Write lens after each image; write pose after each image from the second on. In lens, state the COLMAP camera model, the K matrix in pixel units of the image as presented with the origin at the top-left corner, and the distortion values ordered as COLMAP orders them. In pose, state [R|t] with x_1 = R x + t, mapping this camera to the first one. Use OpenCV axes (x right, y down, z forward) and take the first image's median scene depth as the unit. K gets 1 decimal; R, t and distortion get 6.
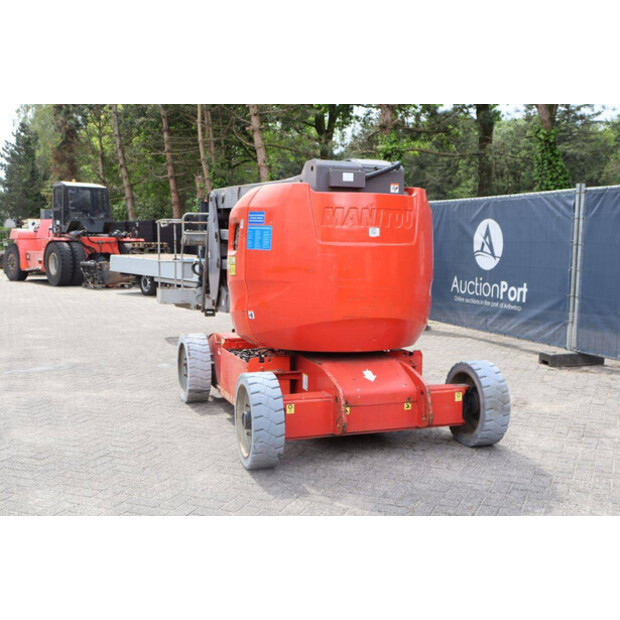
lens RADIAL K [[748.4, 0, 310.0], [0, 748.4, 310.0], [0, 0, 1]] dist [-0.001374, 0.070478]
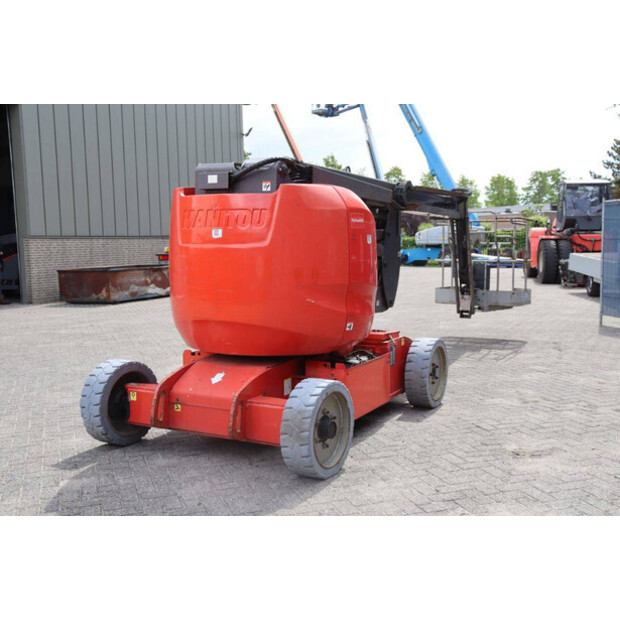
lens RADIAL K [[732.6, 0, 308.0], [0, 732.6, 310.8], [0, 0, 1]] dist [0.013365, 0.028210]
pose [[0.665637, 0.063140, -0.743600, 0.853550], [-0.058221, 0.997771, 0.032605, -0.039100], [0.744001, 0.021590, 0.667829, 0.427481]]
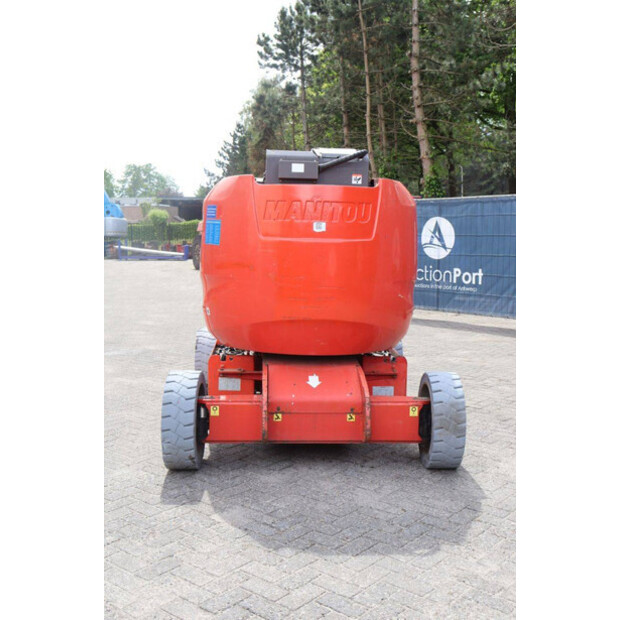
lens RADIAL K [[736.1, 0, 310.0], [0, 736.1, 310.0], [0, 0, 1]] dist [0.006491, 0.021648]
pose [[0.957882, 0.037350, -0.284722, 0.323454], [-0.034288, 0.999288, 0.015734, -0.014862], [0.285107, -0.005309, 0.958481, 0.119067]]
